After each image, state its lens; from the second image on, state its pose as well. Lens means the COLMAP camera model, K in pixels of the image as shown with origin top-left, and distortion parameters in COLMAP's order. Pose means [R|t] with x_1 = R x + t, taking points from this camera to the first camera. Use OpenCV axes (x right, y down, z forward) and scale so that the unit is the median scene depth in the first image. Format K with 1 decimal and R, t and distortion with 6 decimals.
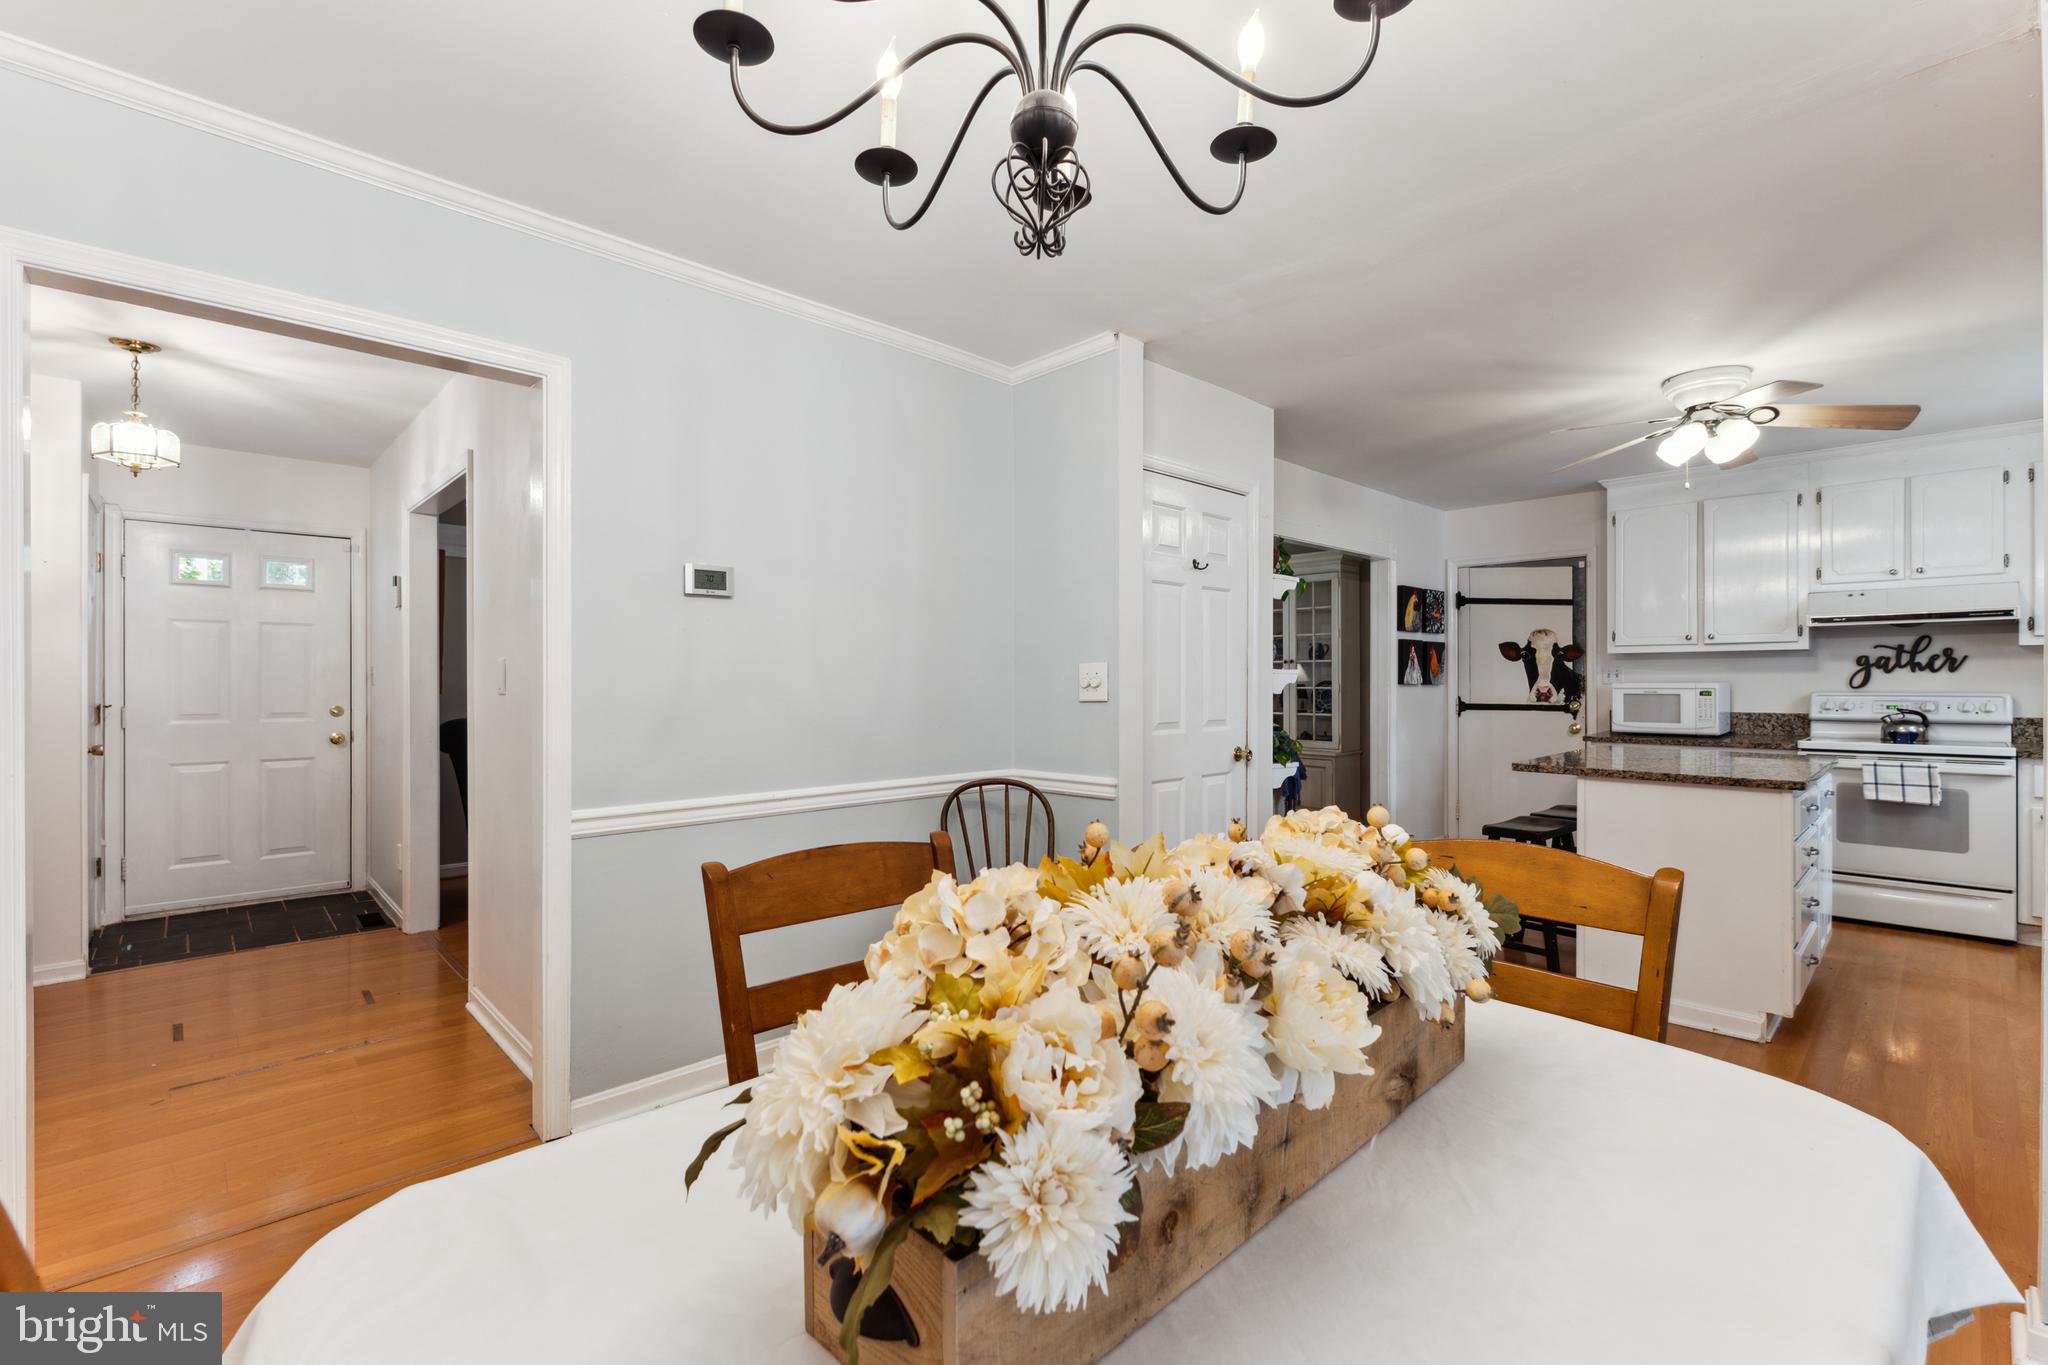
lens RADIAL K [[885.6, 0, 1034.8], [0, 885.6, 680.9], [0, 0, 1]] dist [0.002624, 0.000057]
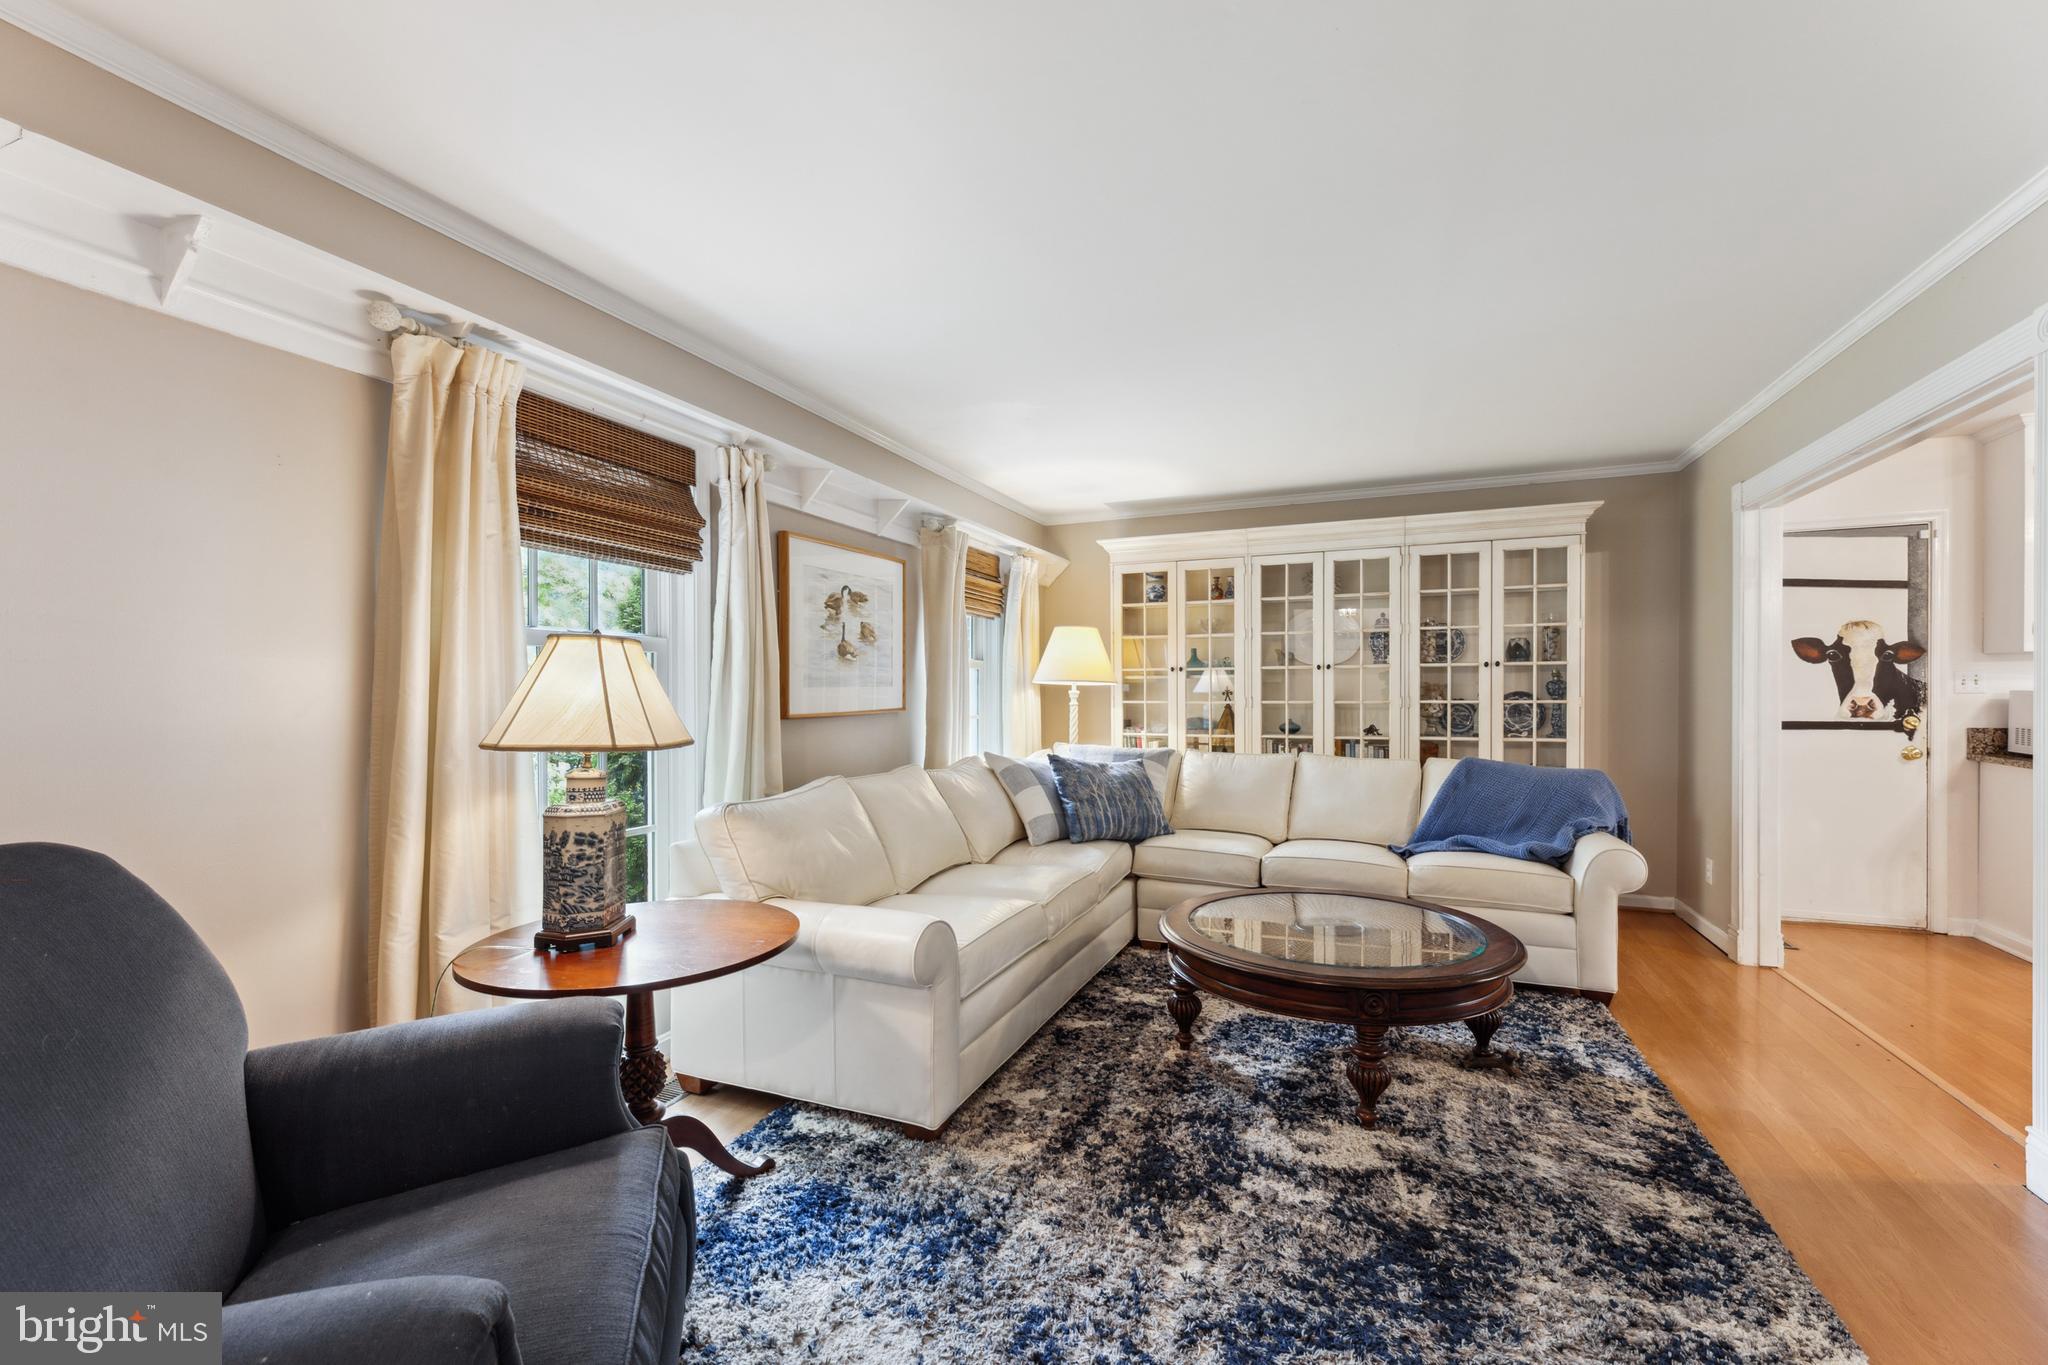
lens RADIAL K [[843.6, 0, 1026.6], [0, 843.6, 684.9], [0, 0, 1]] dist [-0.001821, -0.000288]
pose [[0.918645, -0.006931, 0.395024, -0.356078], [0.007424, 0.999972, 0.000280, -0.009594], [-0.395015, 0.002676, 0.918671, 0.634549]]
